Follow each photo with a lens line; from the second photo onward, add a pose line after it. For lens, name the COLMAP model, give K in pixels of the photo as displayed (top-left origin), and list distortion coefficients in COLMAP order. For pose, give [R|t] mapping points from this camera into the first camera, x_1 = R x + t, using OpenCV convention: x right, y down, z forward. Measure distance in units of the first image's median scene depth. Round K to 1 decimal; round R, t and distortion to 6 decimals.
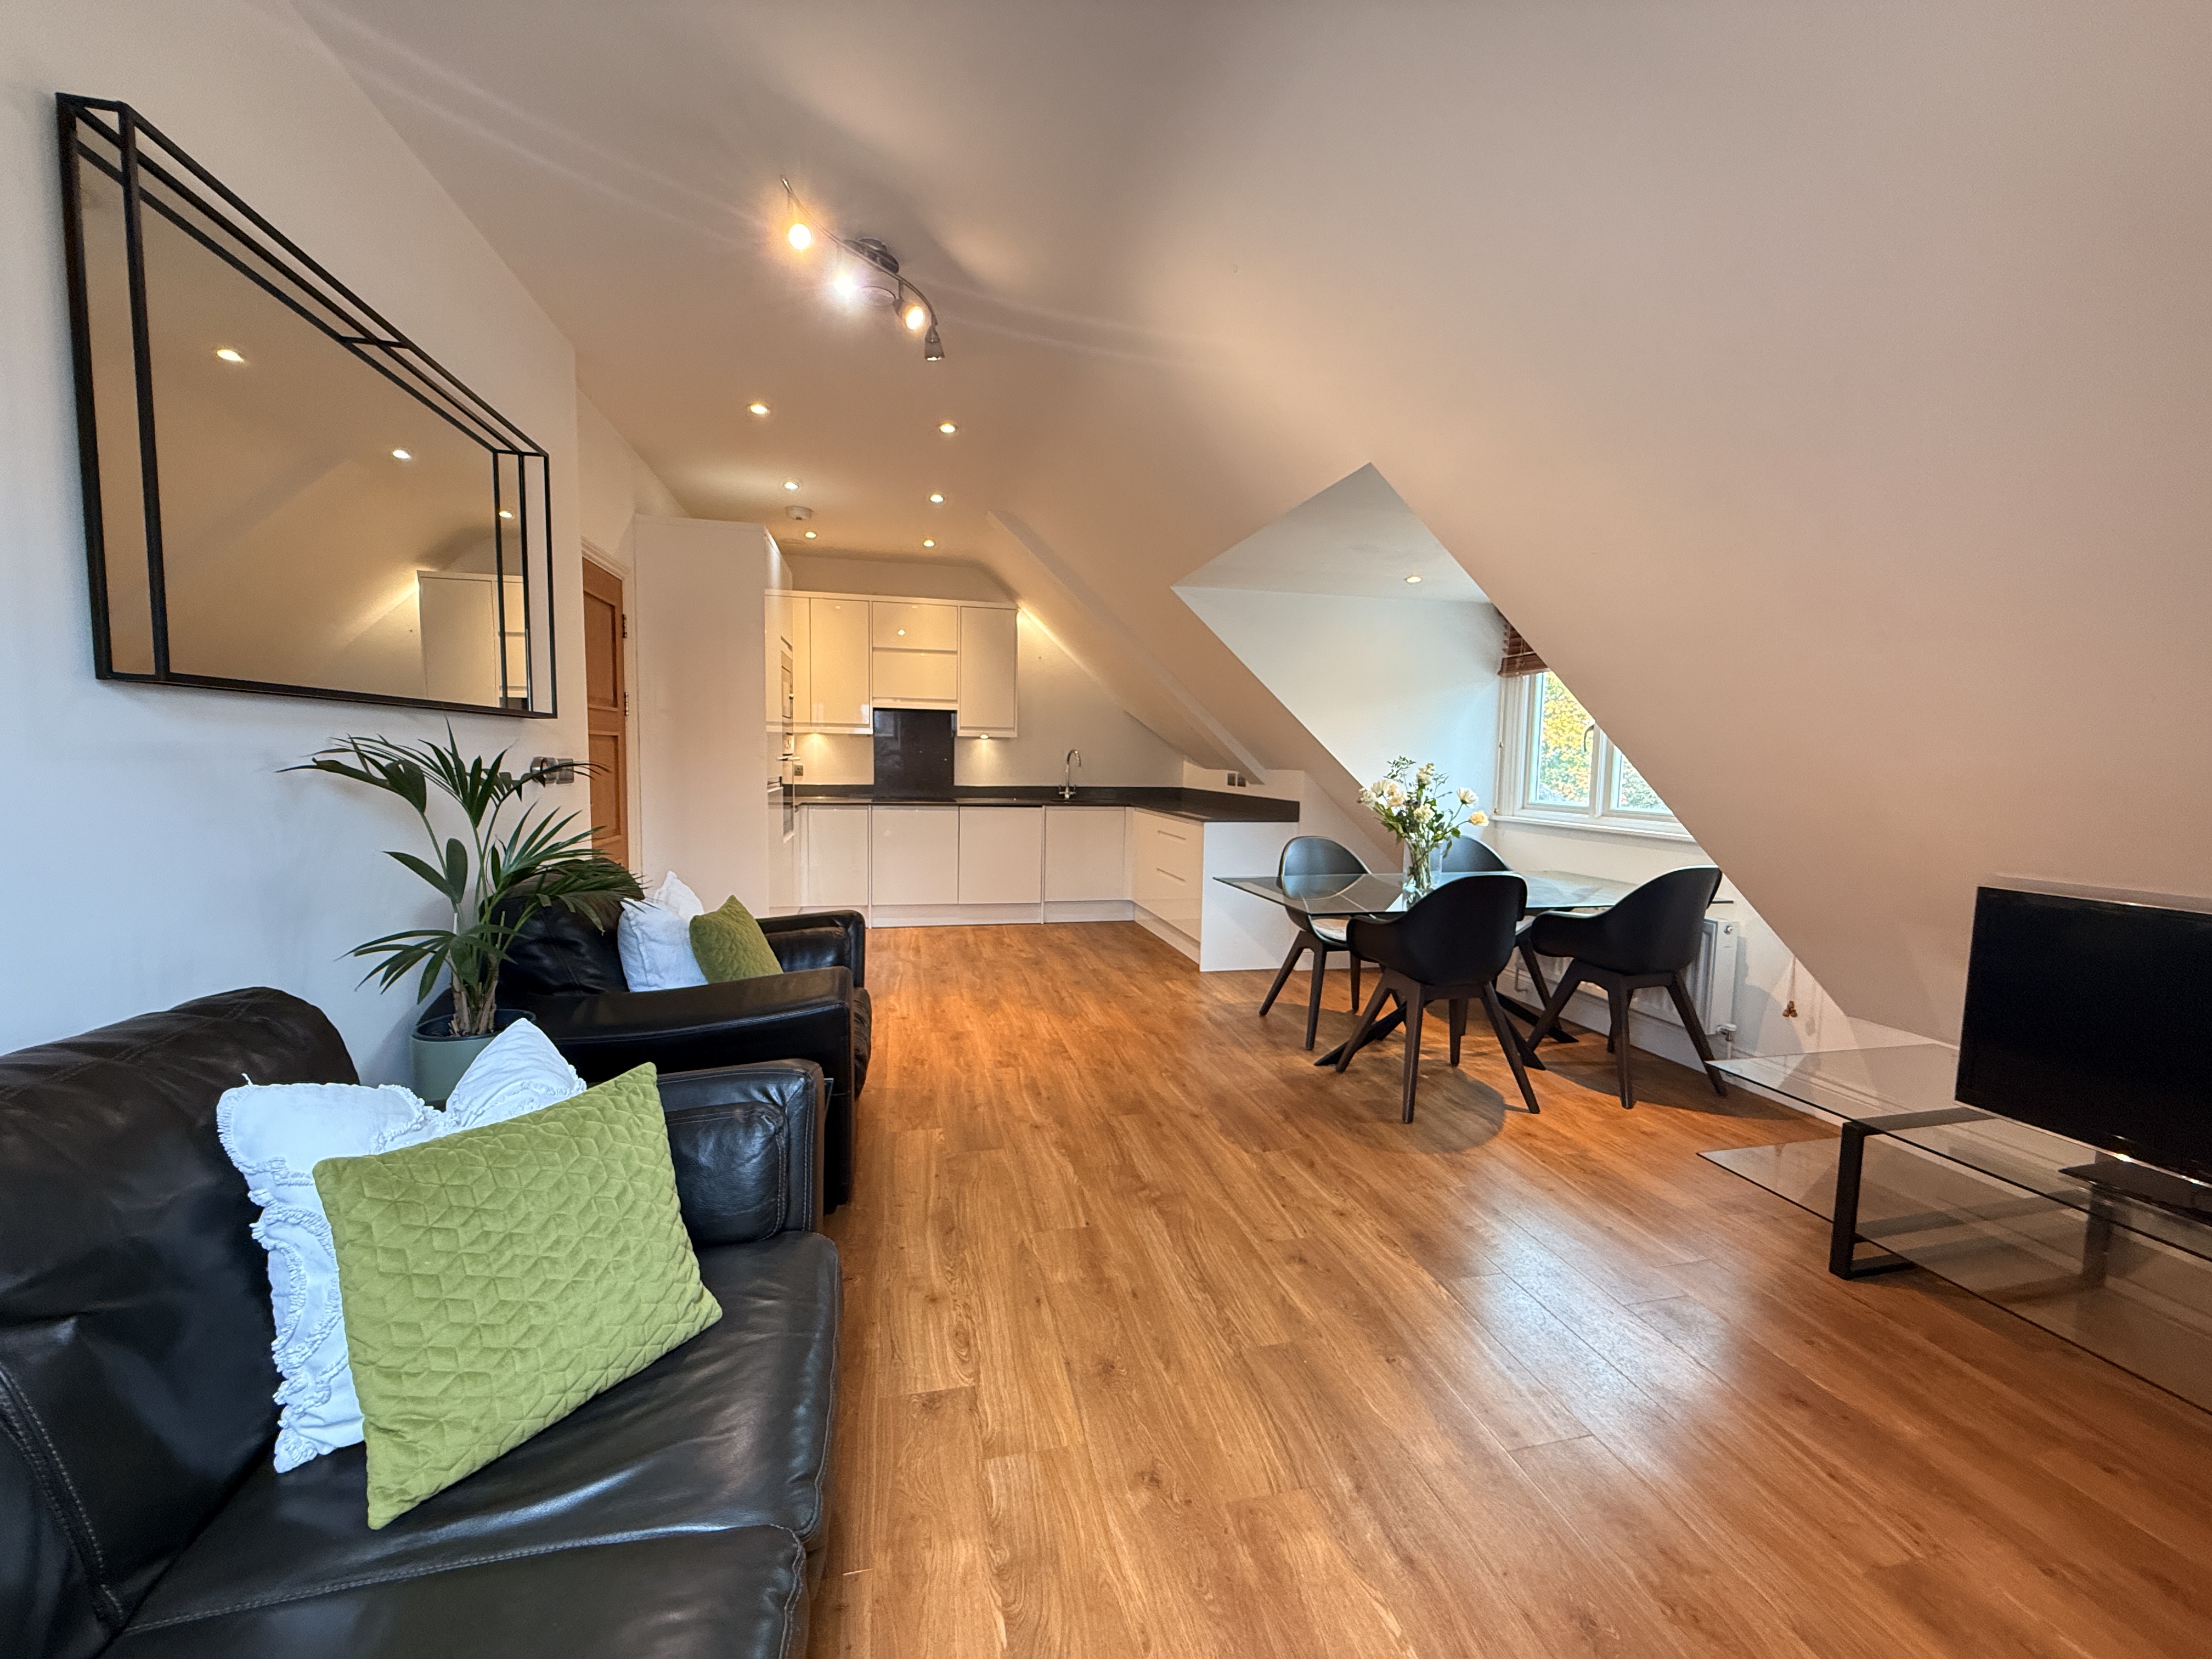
lens RADIAL K [[884.7, 0, 1117.8], [0, 884.7, 825.7], [0, 0, 1]] dist [0.002341, 0.000694]
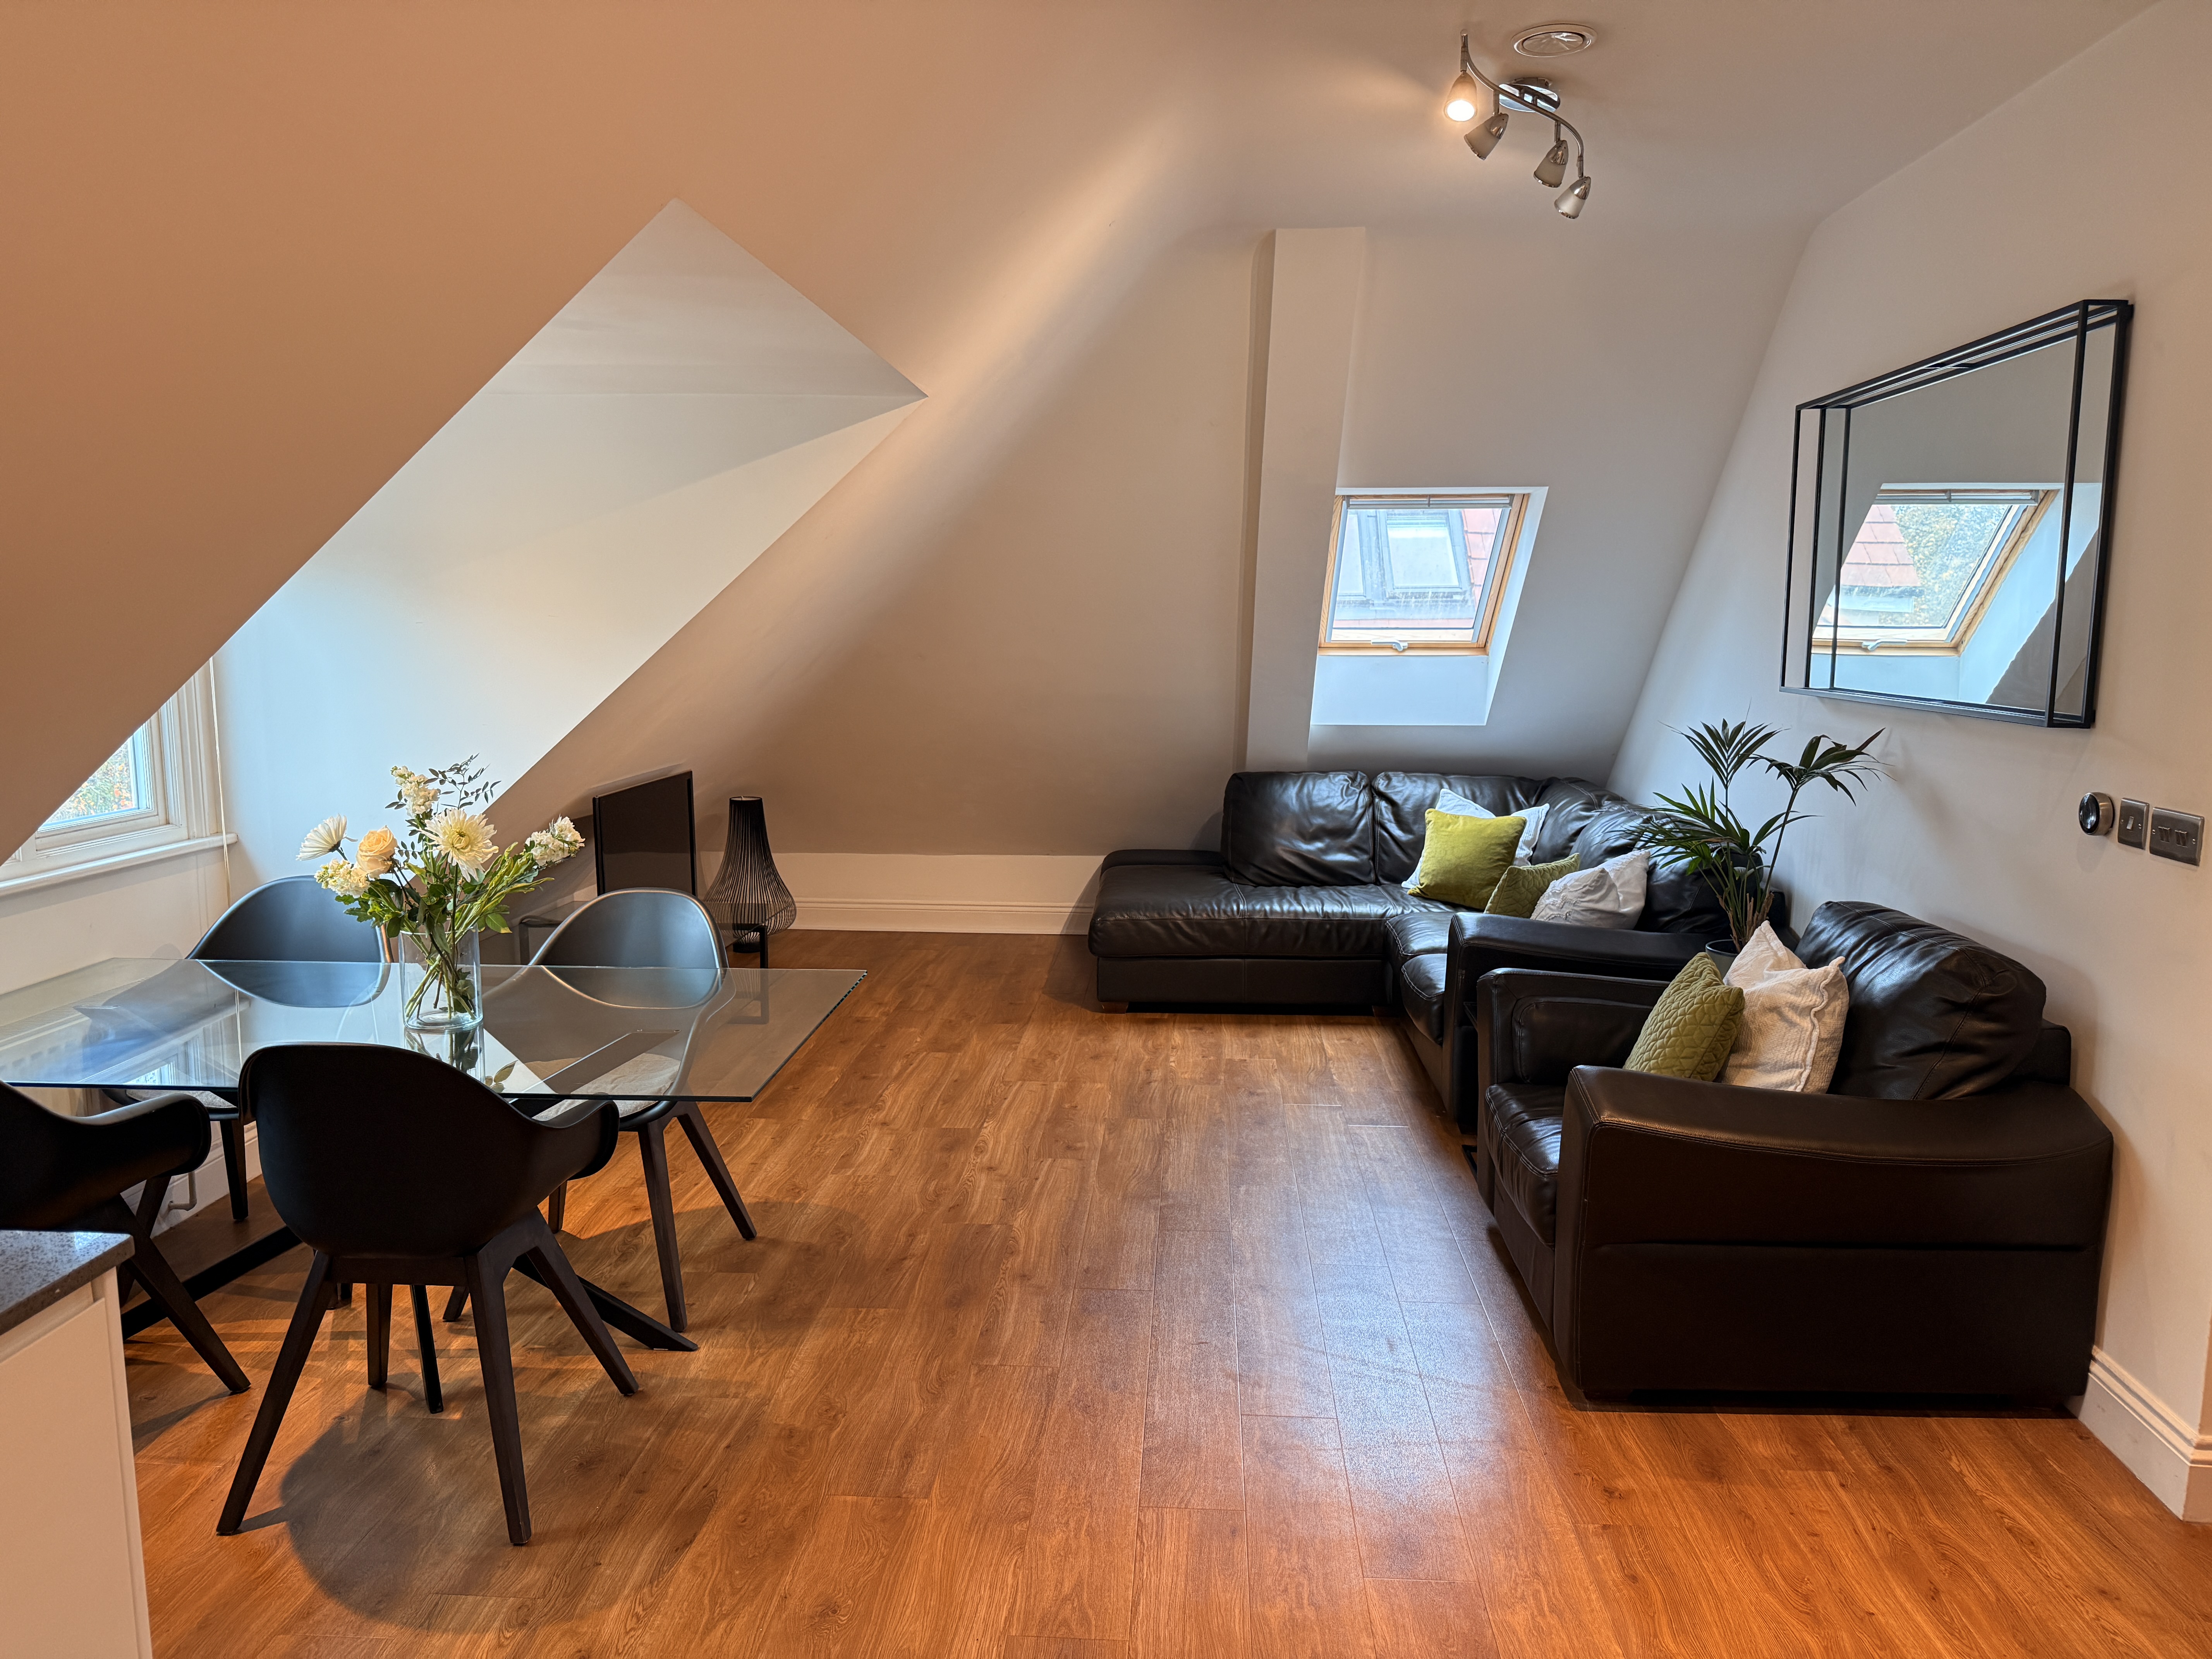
lens RADIAL K [[1558.4, 0, 1126.4], [0, 1558.4, 829.6], [0, 0, 1]] dist [-0.005752, -0.021924]
pose [[-0.957565, -0.062331, 0.281396, -0.402191], [-0.000959, 0.977018, 0.213154, -0.346452], [-0.288216, 0.203839, -0.935618, 2.716690]]
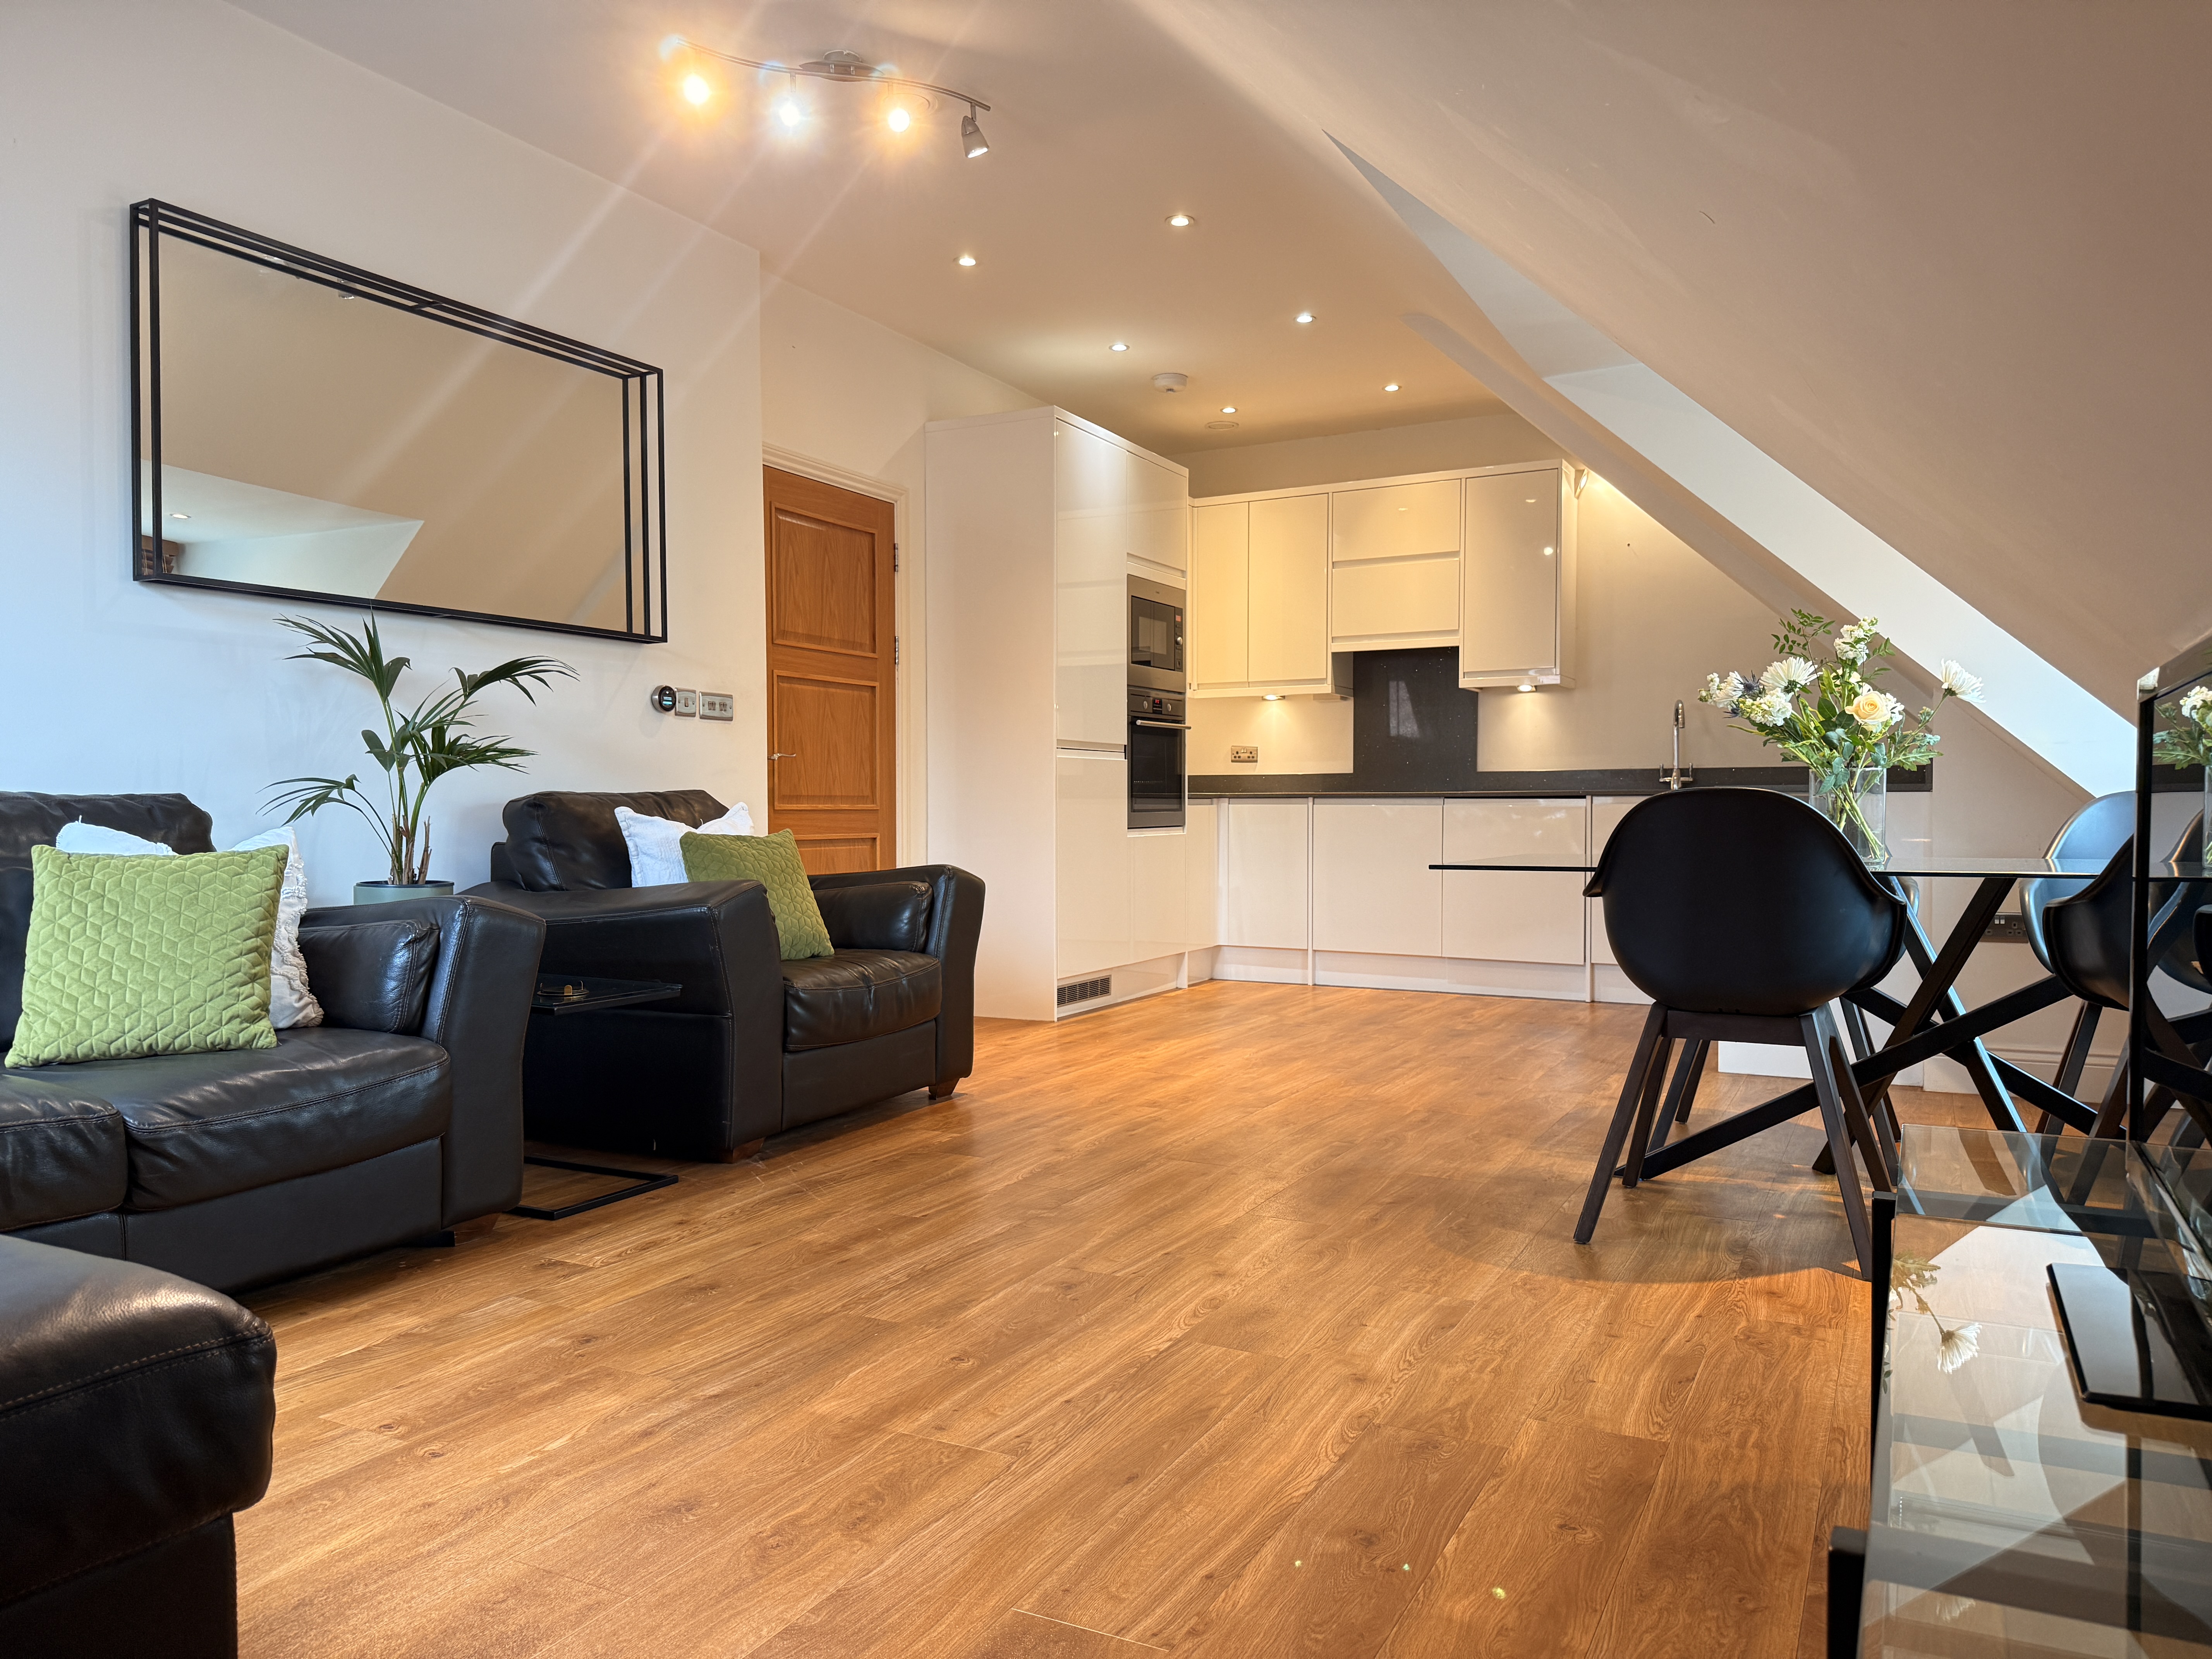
lens RADIAL K [[1558.4, 0, 1125.7], [0, 1558.4, 841.5], [0, 0, 1]] dist [-0.005752, -0.021924]
pose [[0.762653, -0.007379, -0.646766, 0.997019], [-0.031146, 0.998356, -0.048118, 0.191850], [0.646058, 0.056841, 0.761169, 0.075942]]
